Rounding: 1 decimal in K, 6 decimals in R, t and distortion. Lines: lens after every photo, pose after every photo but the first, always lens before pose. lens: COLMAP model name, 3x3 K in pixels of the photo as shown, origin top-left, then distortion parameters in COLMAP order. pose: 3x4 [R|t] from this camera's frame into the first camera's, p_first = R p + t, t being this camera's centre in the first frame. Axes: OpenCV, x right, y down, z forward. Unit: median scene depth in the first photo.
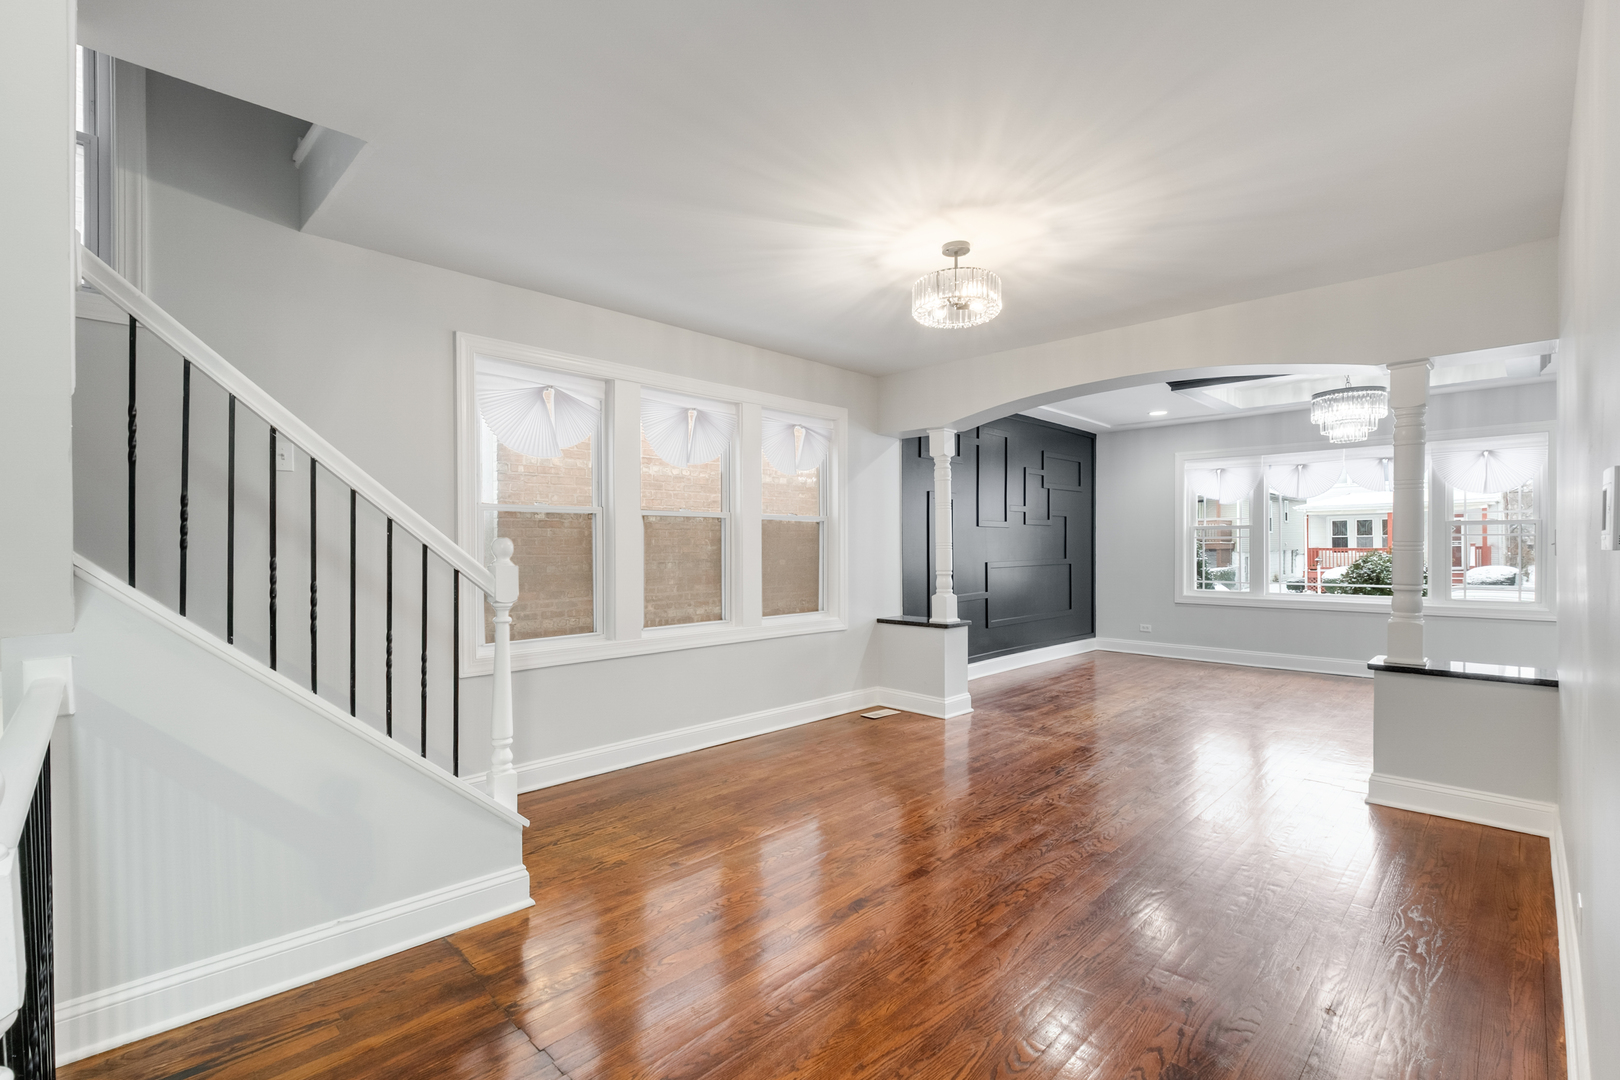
lens RADIAL K [[723.1, 0, 815.7], [0, 723.1, 548.9], [0, 0, 1]] dist [-0.002858, -0.000998]
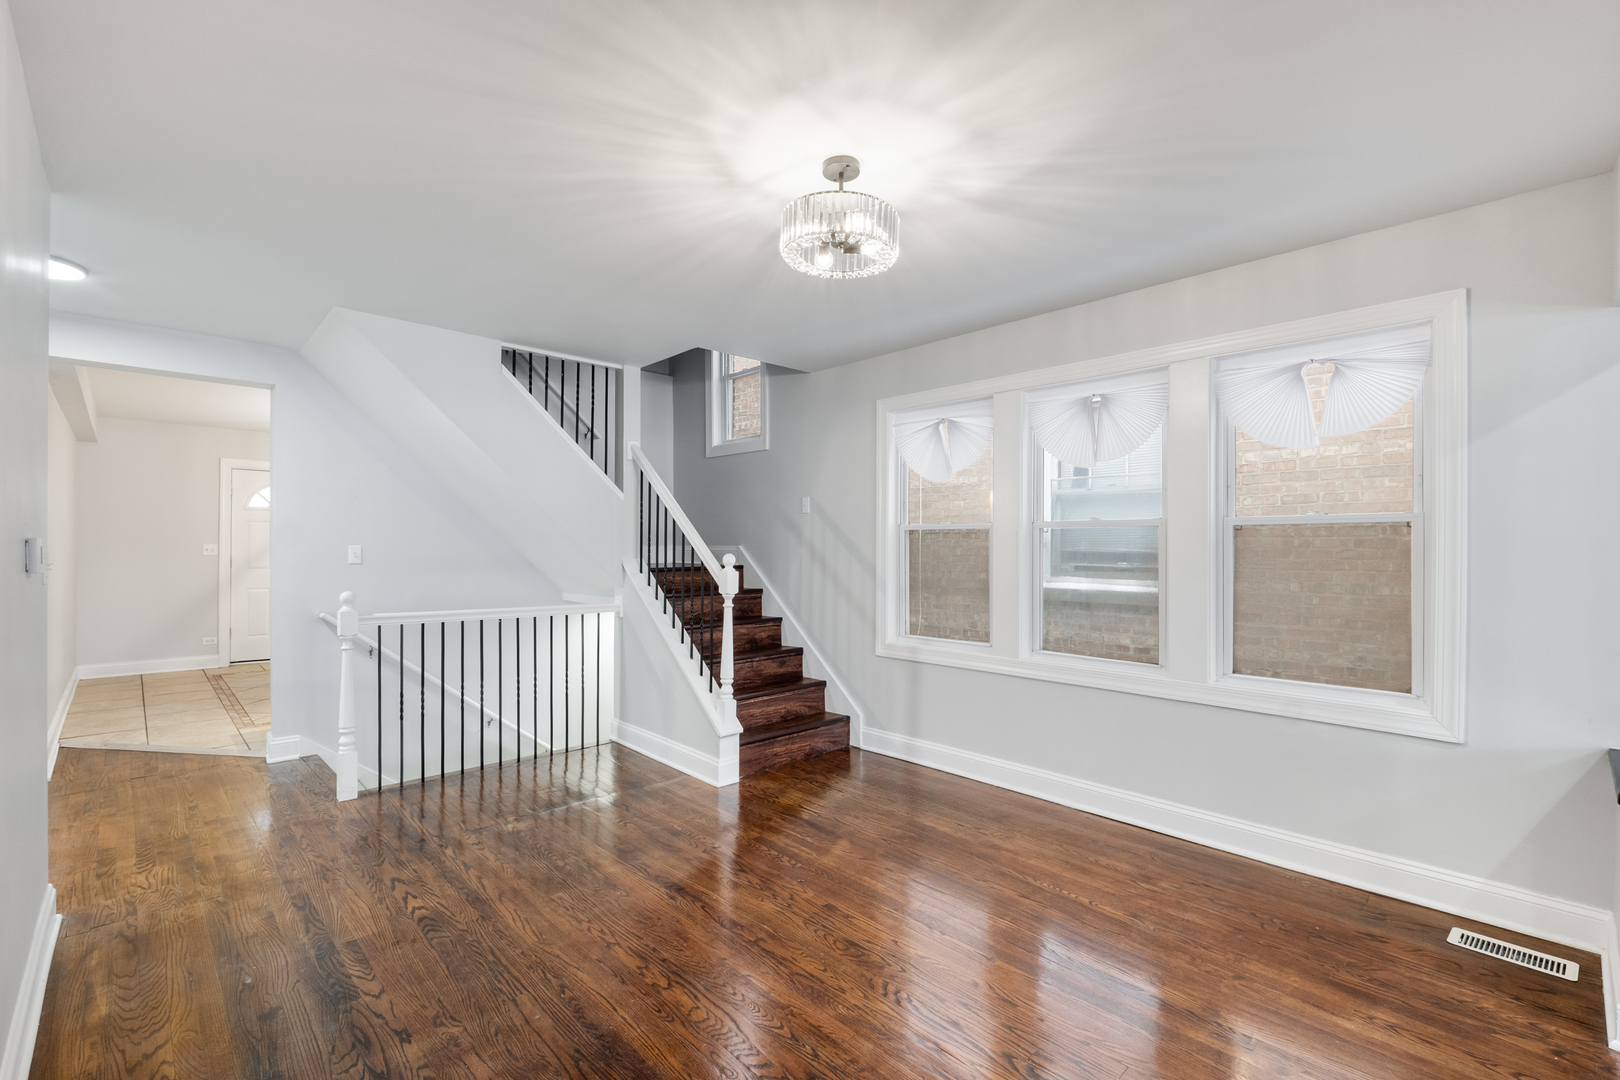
lens RADIAL K [[723.1, 0, 809.6], [0, 723.1, 542.7], [0, 0, 1]] dist [-0.002858, -0.000998]
pose [[-0.038349, -0.001700, -0.999263, 0.688979], [-0.009506, 0.999954, -0.001336, -0.023216], [0.999219, 0.009448, -0.038364, 0.737789]]
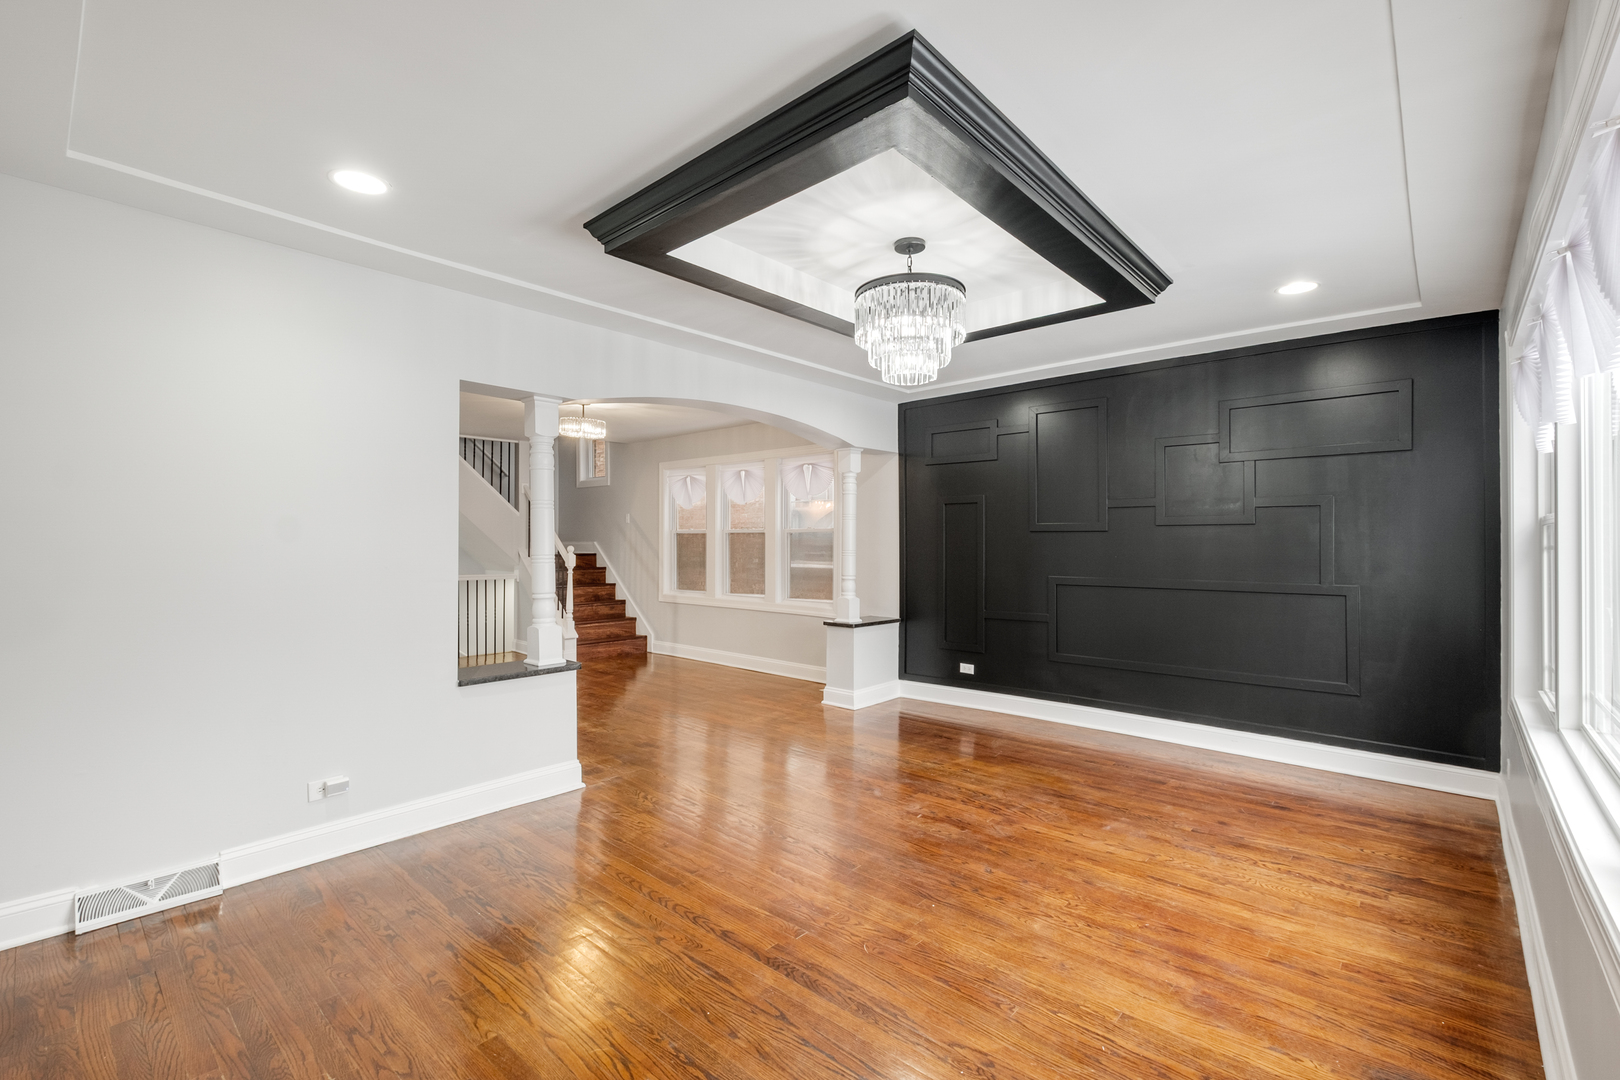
lens RADIAL K [[723.1, 0, 817.1], [0, 723.1, 536.3], [0, 0, 1]] dist [-0.002858, -0.000998]
pose [[0.047184, -0.005199, -0.998873, 1.625290], [-0.007664, 0.999955, -0.005567, -0.027922], [0.998857, 0.007918, 0.047142, 1.139033]]
